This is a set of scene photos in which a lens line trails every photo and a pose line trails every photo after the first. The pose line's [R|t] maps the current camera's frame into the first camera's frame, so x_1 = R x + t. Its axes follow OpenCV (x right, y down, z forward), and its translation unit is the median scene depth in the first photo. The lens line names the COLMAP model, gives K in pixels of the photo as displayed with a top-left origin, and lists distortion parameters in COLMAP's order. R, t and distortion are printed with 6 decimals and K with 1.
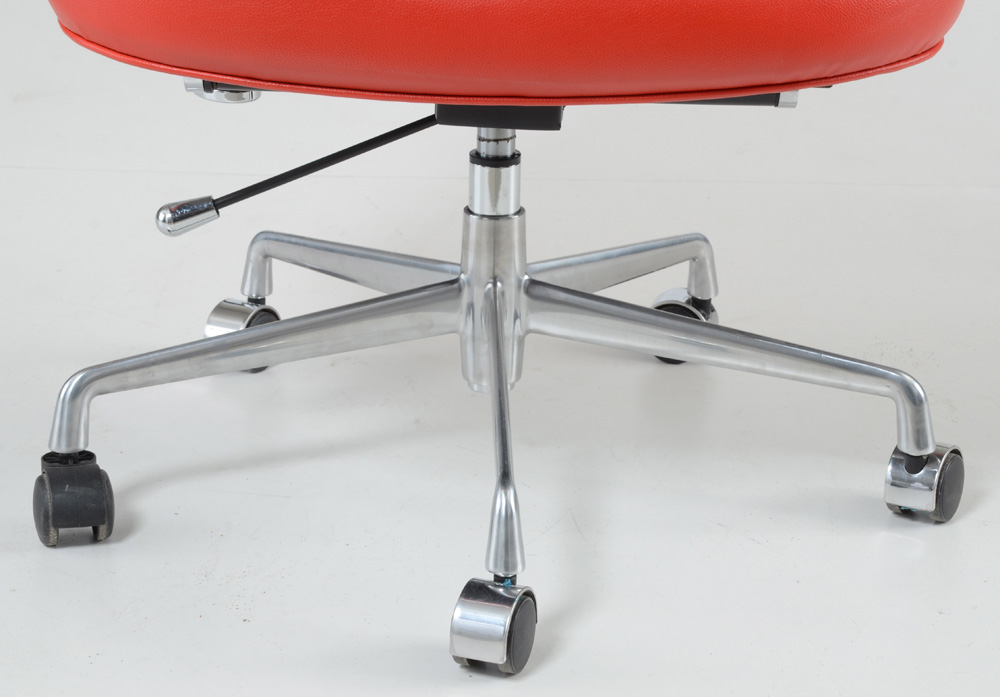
lens RADIAL K [[2917.1, 0, 507.3], [0, 2917.1, 350.3], [0, 0, 1]] dist [0.572692, 0.000000]
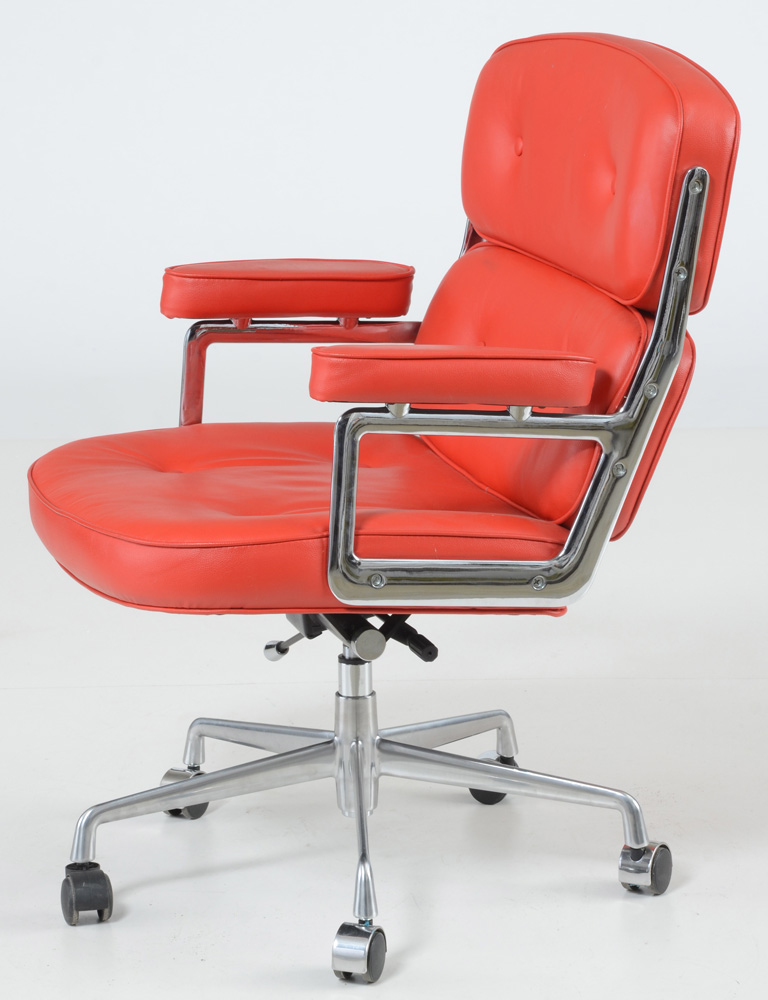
lens RADIAL K [[3268.0, 0, 389.3], [0, 3268.0, 444.5], [0, 0, 1]] dist [0.739689, 0.000000]
pose [[0.999468, -0.032542, -0.002100, 0.021039], [0.031943, 0.989958, -0.137708, 0.059831], [0.006560, 0.137568, 0.990471, -0.713455]]
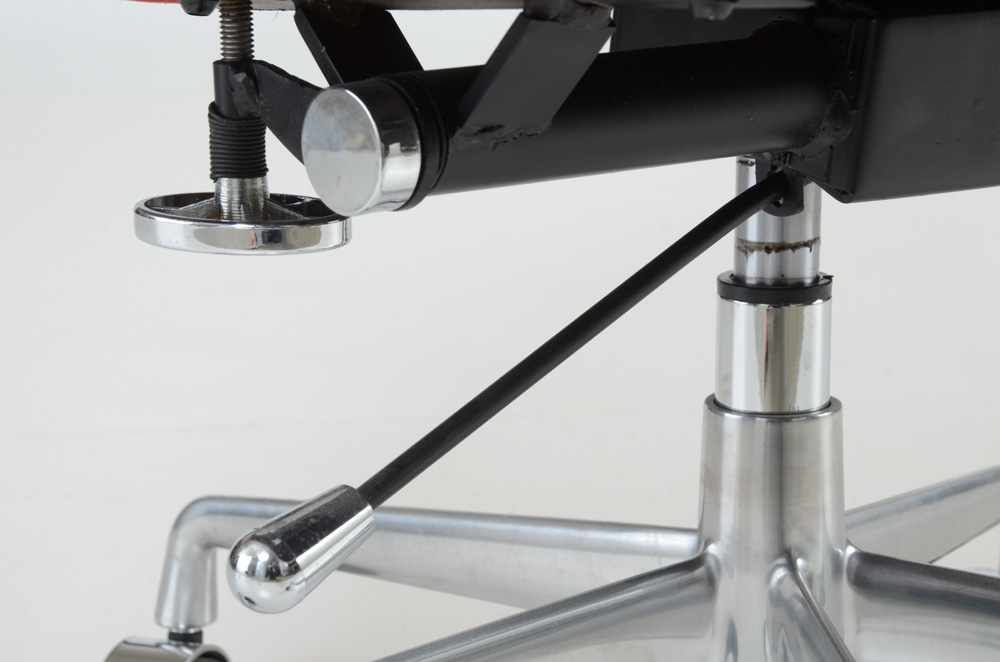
lens RADIAL K [[2958.5, 0, 497.7], [0, 2958.5, 328.8], [0, 0, 1]] dist [1.053432, 0.000000]
pose [[0.995743, -0.030150, 0.087103, -0.087906], [0.040670, 0.991741, -0.121641, -0.004409], [-0.082716, 0.124665, 0.988745, 0.540803]]
